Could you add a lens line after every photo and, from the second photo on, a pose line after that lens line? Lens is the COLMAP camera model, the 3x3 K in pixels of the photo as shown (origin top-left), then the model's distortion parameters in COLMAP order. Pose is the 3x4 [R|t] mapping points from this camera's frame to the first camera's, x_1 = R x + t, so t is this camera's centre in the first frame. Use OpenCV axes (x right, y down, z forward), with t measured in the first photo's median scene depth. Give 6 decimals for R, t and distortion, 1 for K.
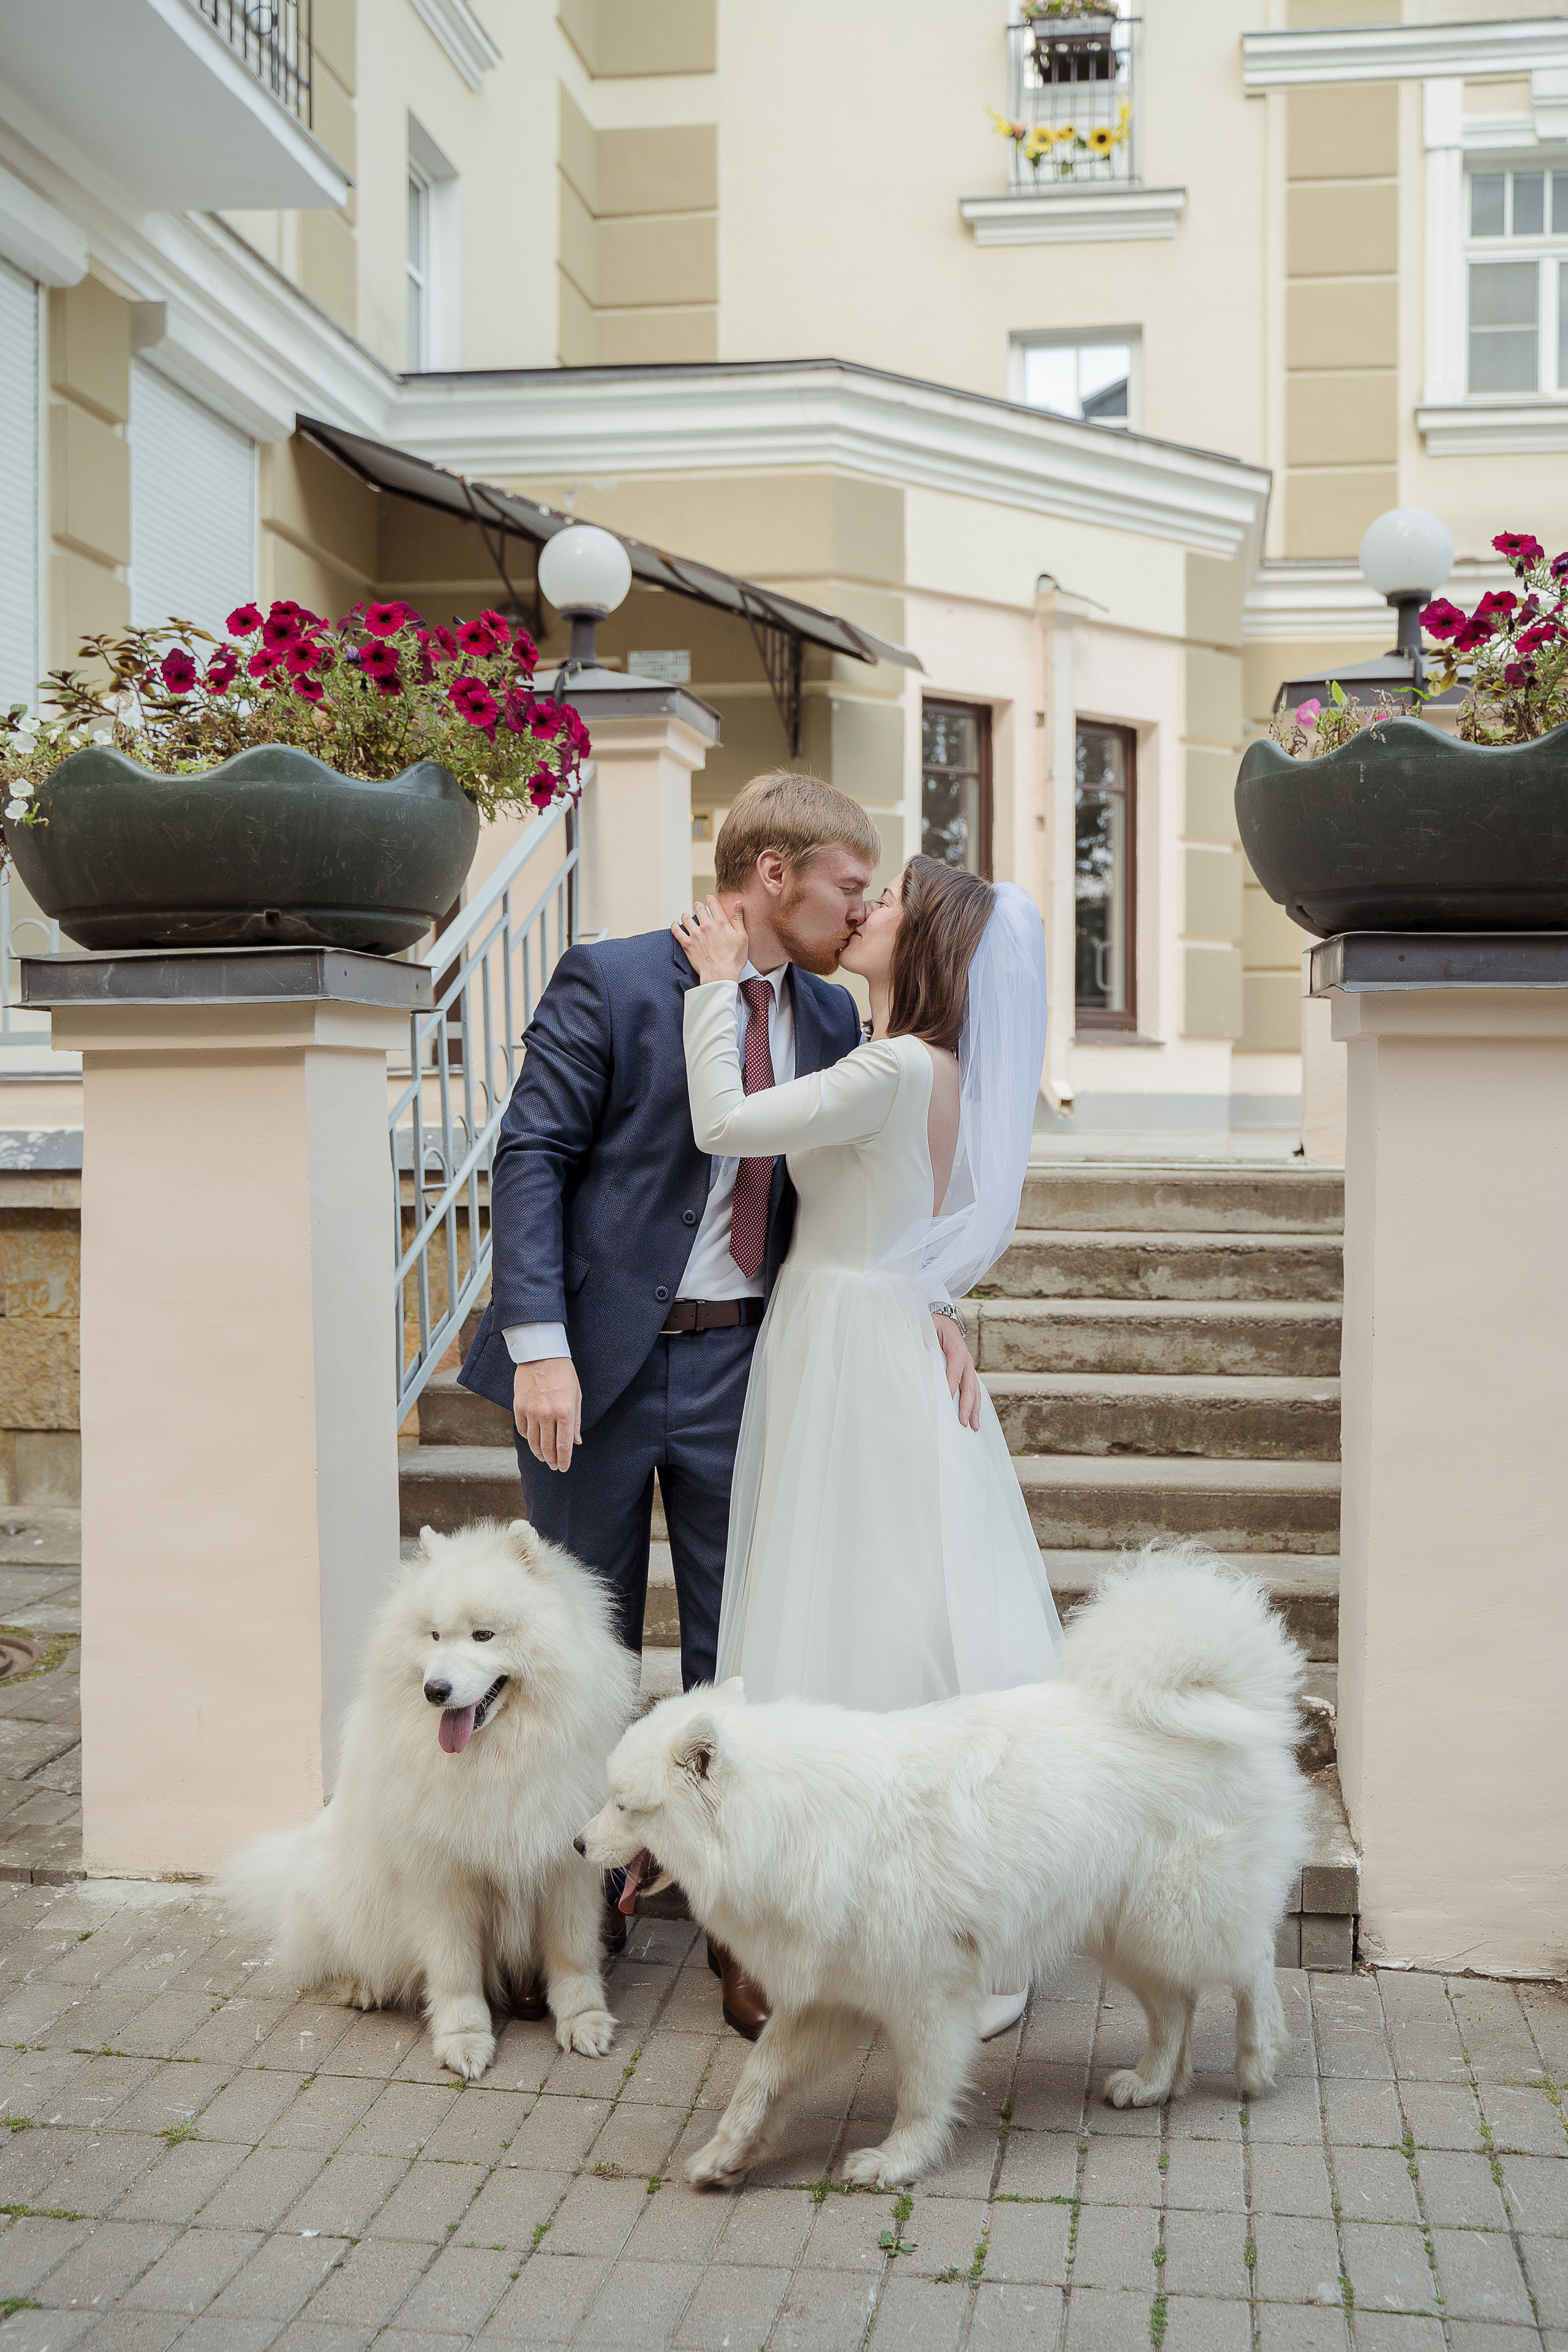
lens RADIAL K [[2423.5, 0, 787.4], [0, 2423.5, 1177.6], [0, 0, 1]] dist [-0.039570, 0.071623]
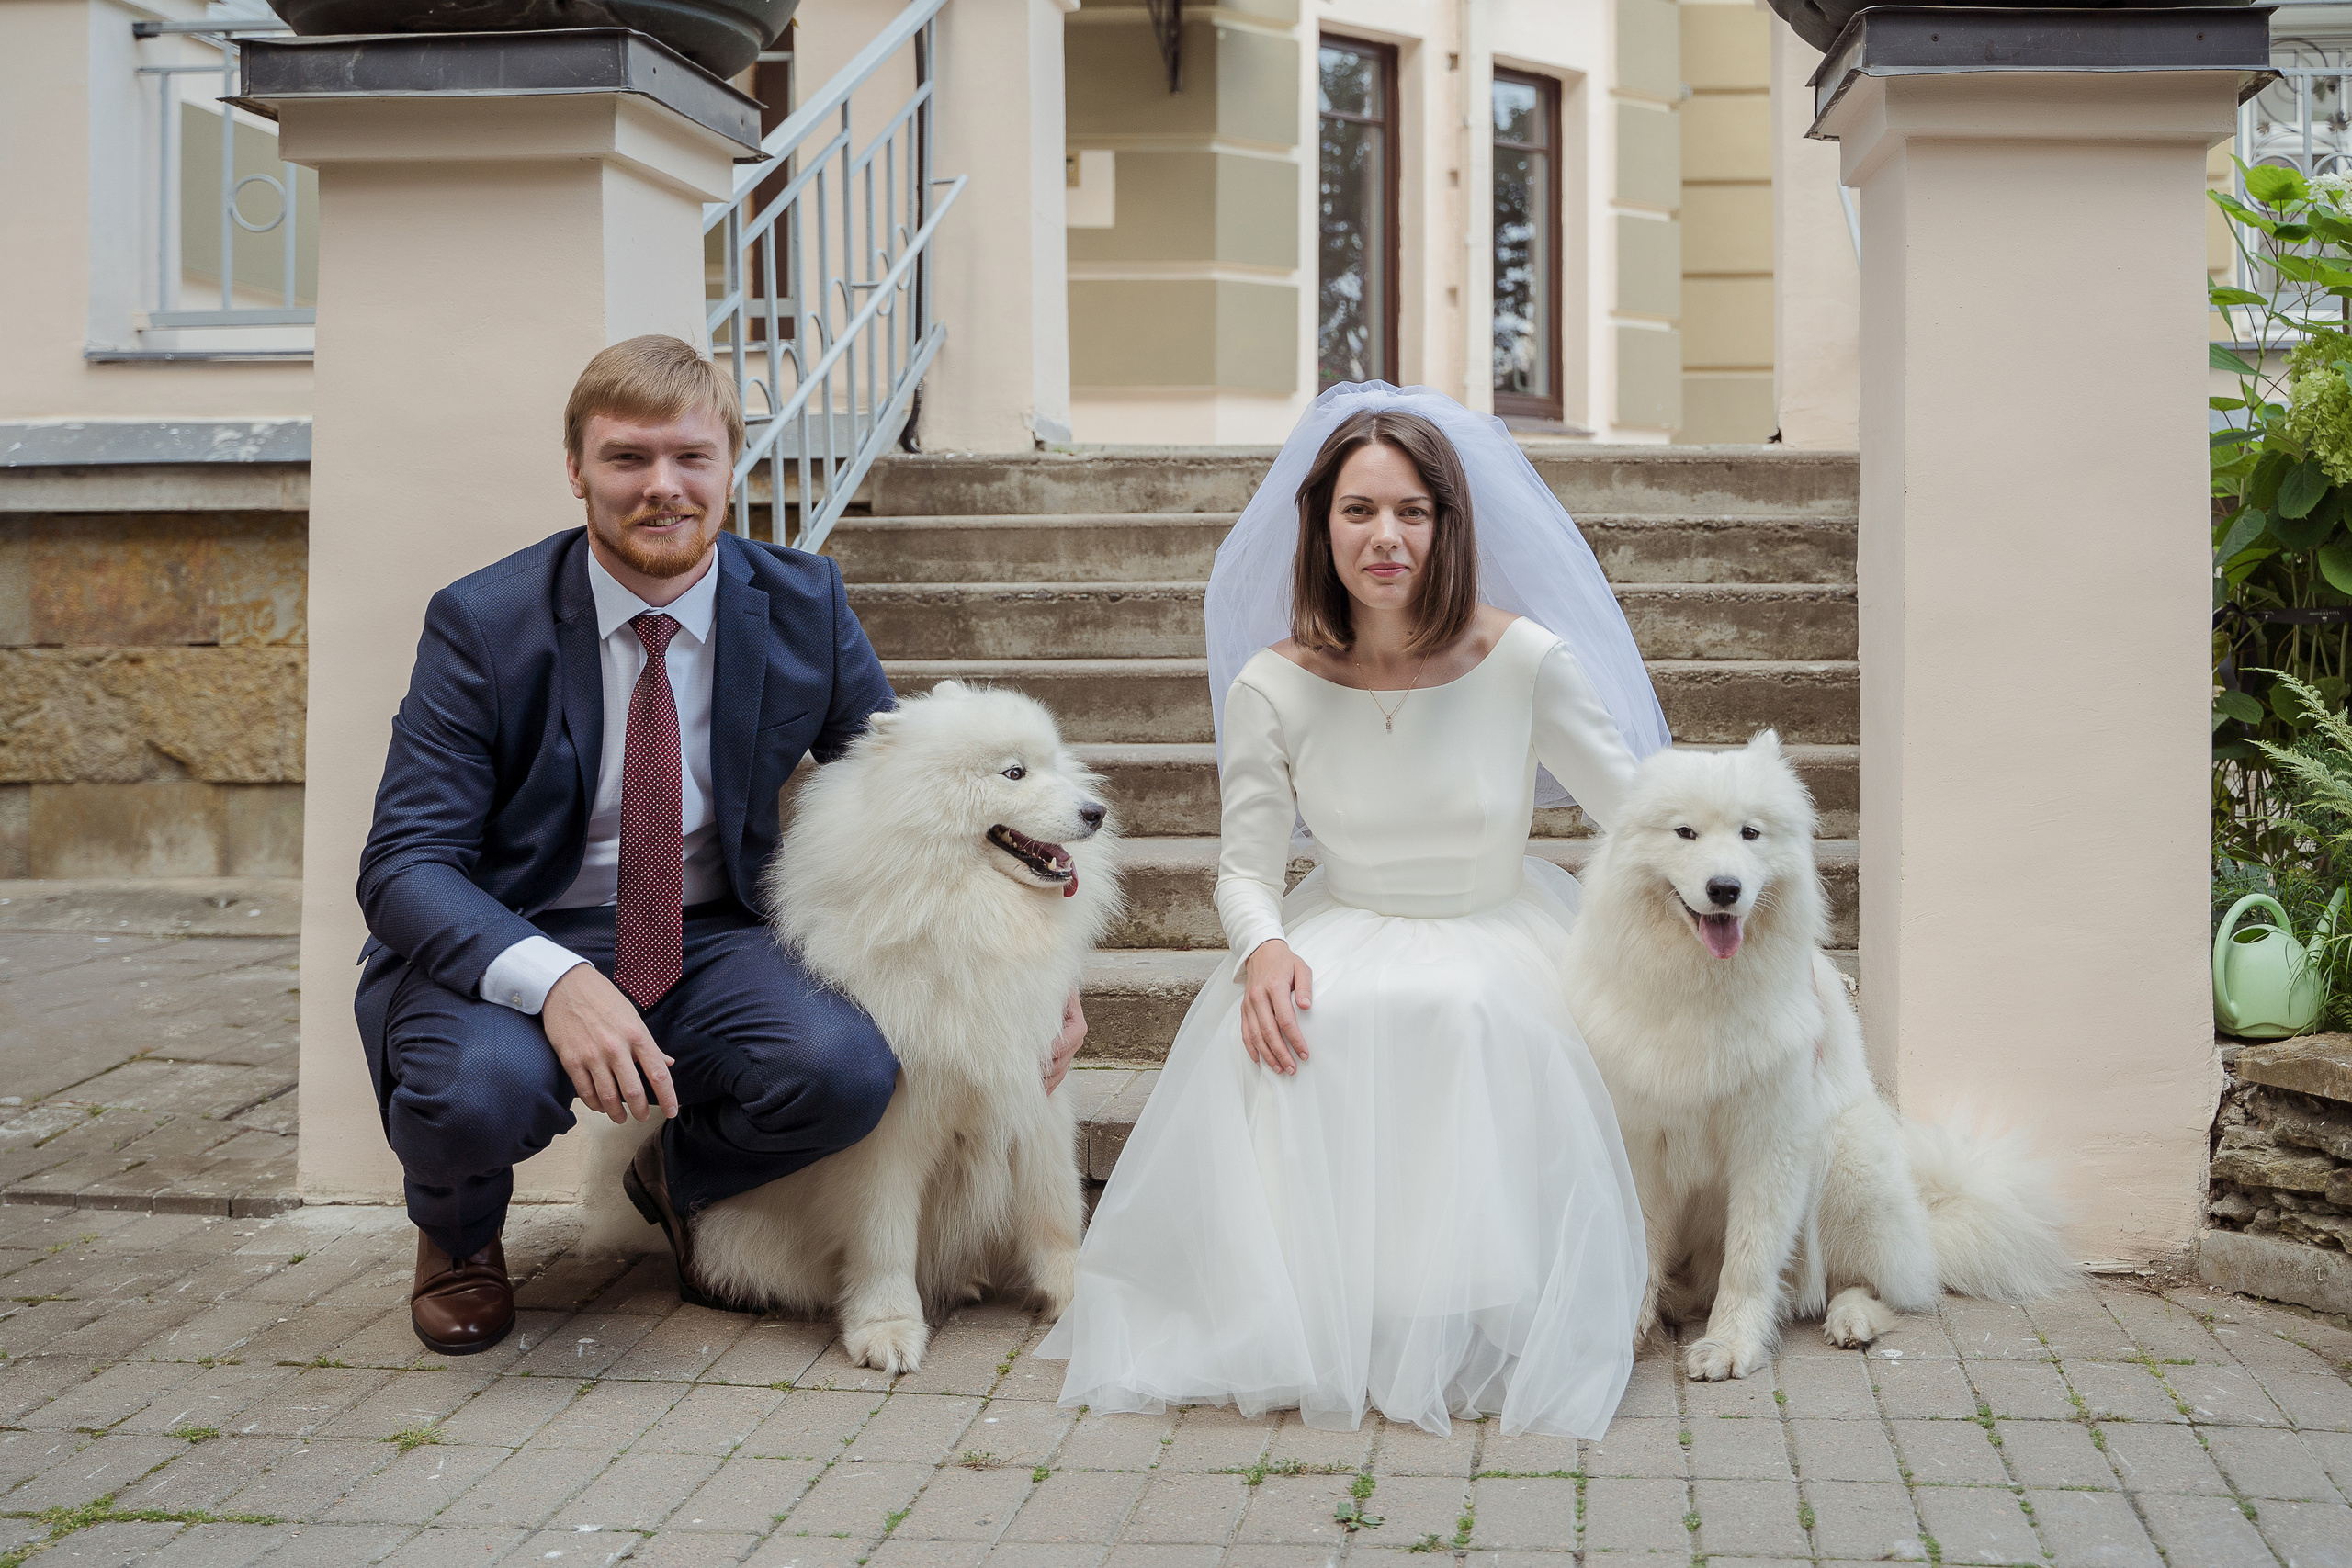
lens RADIAL K [[2593.9, 0, 1319.9], [0, 2593.9, 824.4], [0, 0, 1]] dist [0.003122, 0.016501]
pose [[0.996839, 0.002617, 0.079401, -0.025027], [0.001789, 0.998464, -0.055377, 0.195281], [-0.079424, 0.055344, 0.995303, 0.113700]]
